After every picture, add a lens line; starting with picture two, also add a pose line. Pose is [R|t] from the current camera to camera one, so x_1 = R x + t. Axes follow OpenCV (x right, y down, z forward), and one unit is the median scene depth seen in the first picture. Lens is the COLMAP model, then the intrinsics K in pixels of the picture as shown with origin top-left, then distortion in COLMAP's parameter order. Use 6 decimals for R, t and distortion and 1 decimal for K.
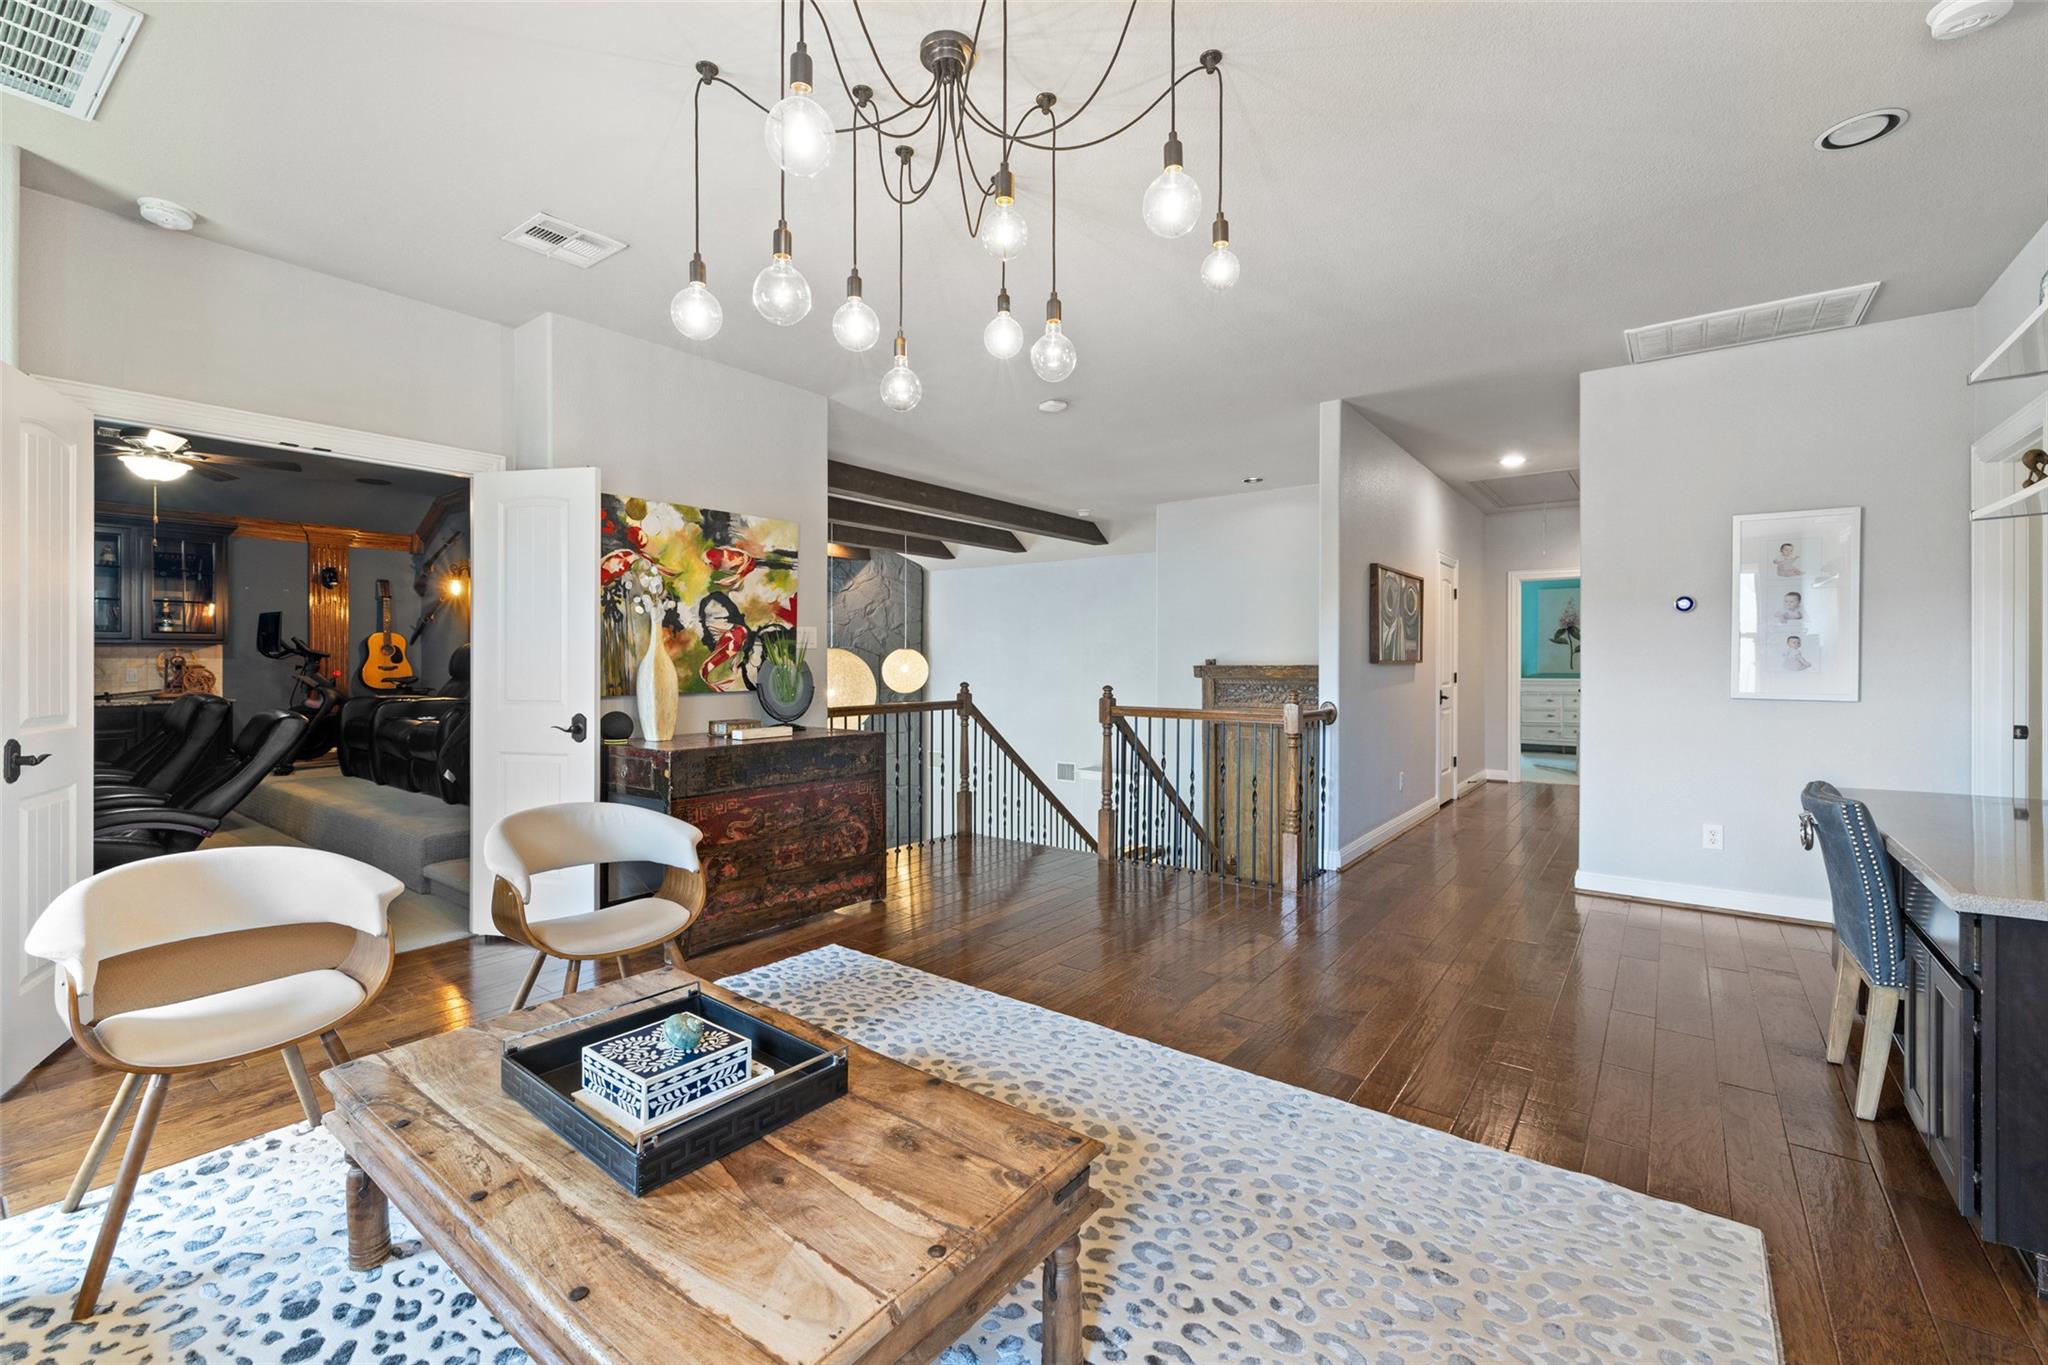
lens RADIAL K [[870.1, 0, 1007.3], [0, 870.1, 669.4], [0, 0, 1]] dist [0.000235, 0.000469]
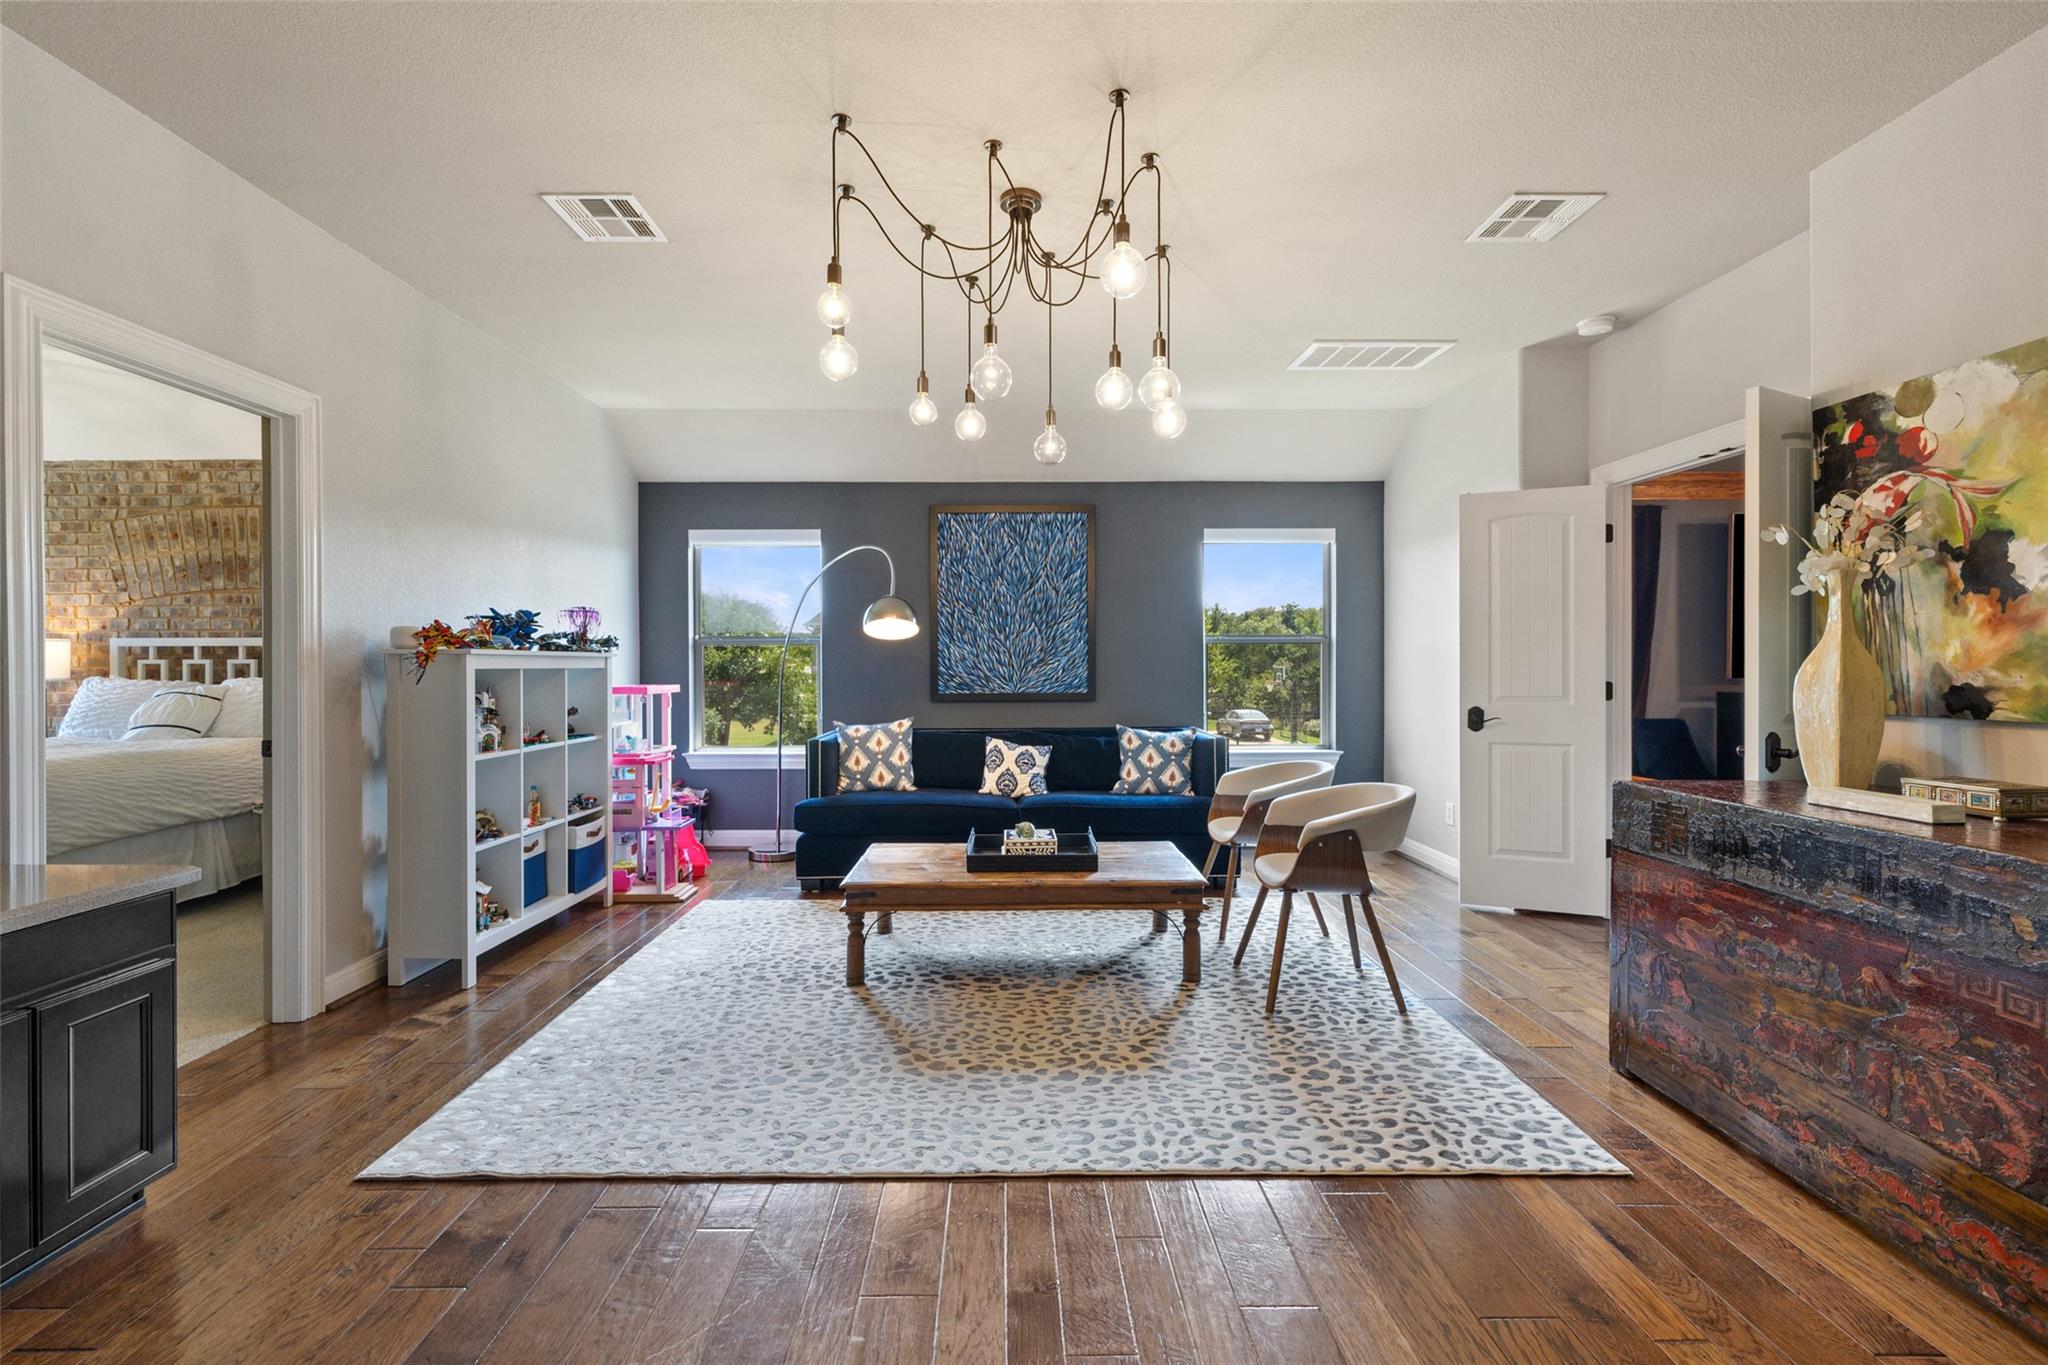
lens RADIAL K [[870.1, 0, 1007.3], [0, 870.1, 669.4], [0, 0, 1]] dist [0.000235, 0.000469]
pose [[-0.791128, -0.000750, -0.611650, 0.414091], [-0.006803, 0.999948, 0.007573, -0.002706], [0.611613, 0.010152, -0.791092, 1.103514]]
